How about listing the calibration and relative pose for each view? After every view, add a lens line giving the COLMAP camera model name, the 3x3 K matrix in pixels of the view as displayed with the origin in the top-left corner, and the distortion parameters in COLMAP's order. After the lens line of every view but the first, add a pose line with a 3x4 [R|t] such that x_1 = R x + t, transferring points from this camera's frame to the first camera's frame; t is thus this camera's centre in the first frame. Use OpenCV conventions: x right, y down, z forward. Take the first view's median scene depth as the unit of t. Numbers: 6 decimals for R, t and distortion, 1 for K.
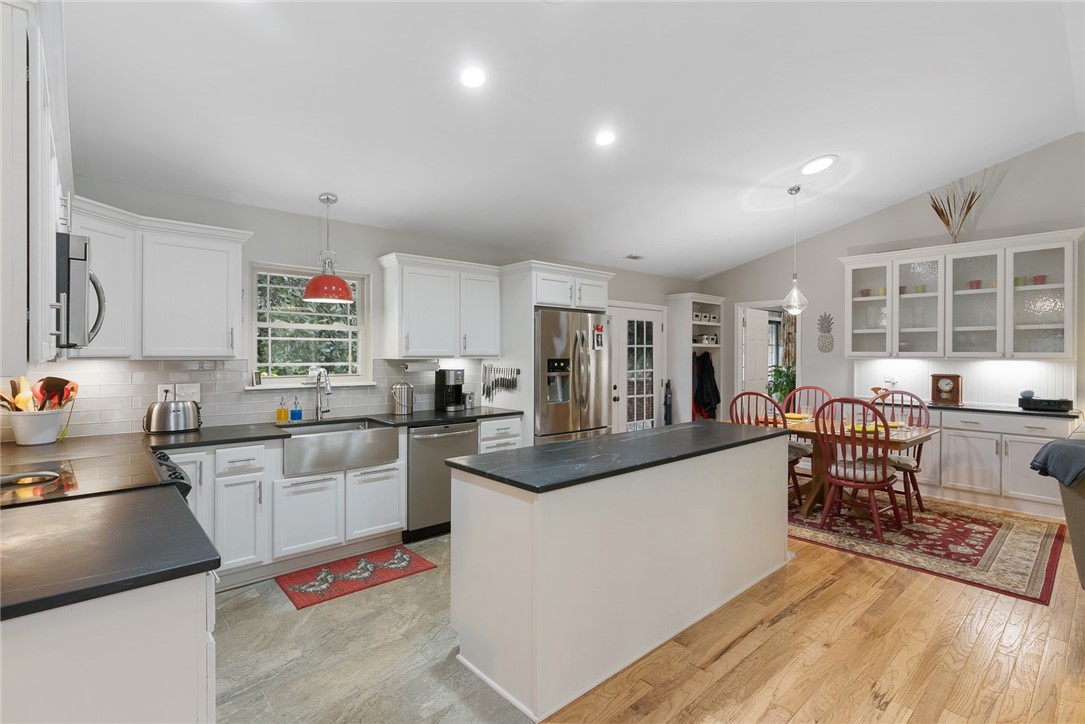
lens RADIAL K [[515.9, 0, 553.6], [0, 515.9, 355.1], [0, 0, 1]] dist [-0.005454, 0.001837]
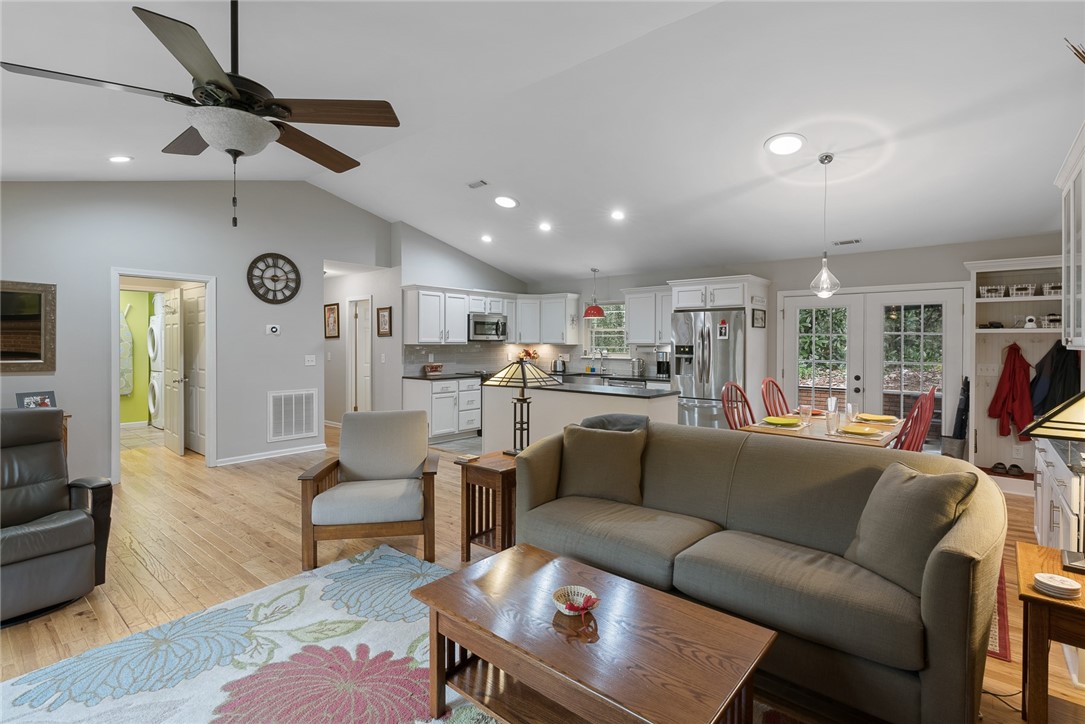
lens RADIAL K [[515.9, 0, 551.1], [0, 515.9, 343.7], [0, 0, 1]] dist [-0.005454, 0.001837]
pose [[0.139214, -0.002114, -0.990260, 1.284685], [-0.007512, 0.999967, -0.003190, 0.008873], [0.990234, 0.007883, 0.139193, 0.397168]]
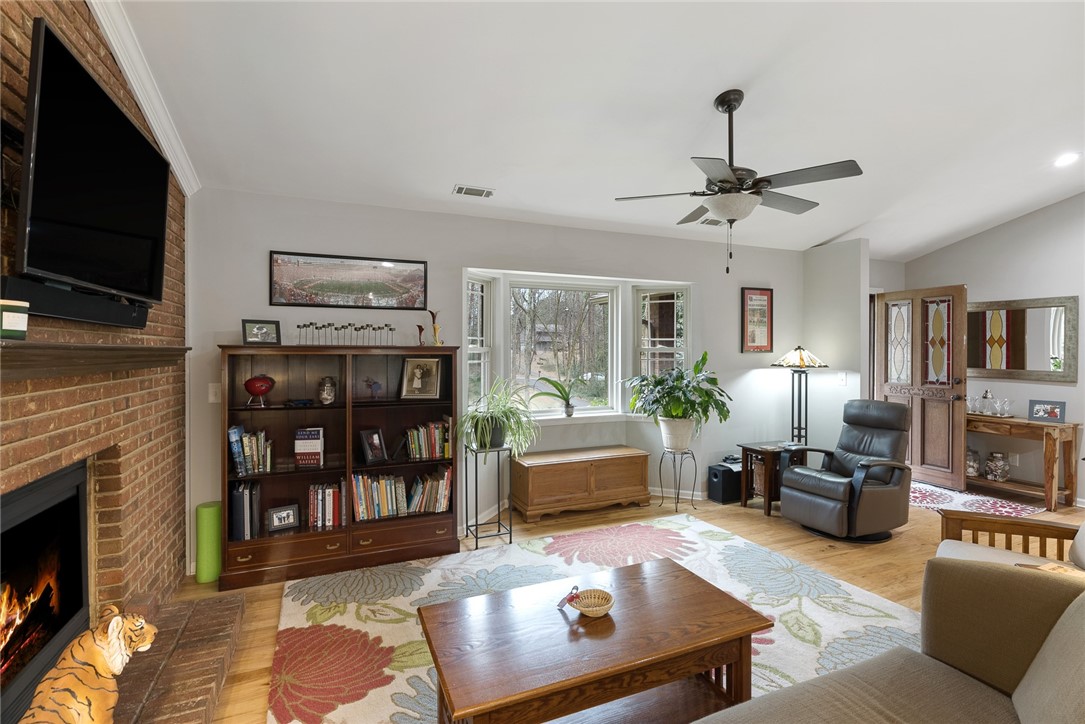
lens RADIAL K [[515.9, 0, 548.3], [0, 515.9, 353.7], [0, 0, 1]] dist [-0.005454, 0.001837]
pose [[-0.945866, -0.008358, 0.324451, 0.827720], [-0.003503, 0.999873, 0.015545, -0.002145], [-0.324540, 0.013566, -0.945775, 0.844500]]
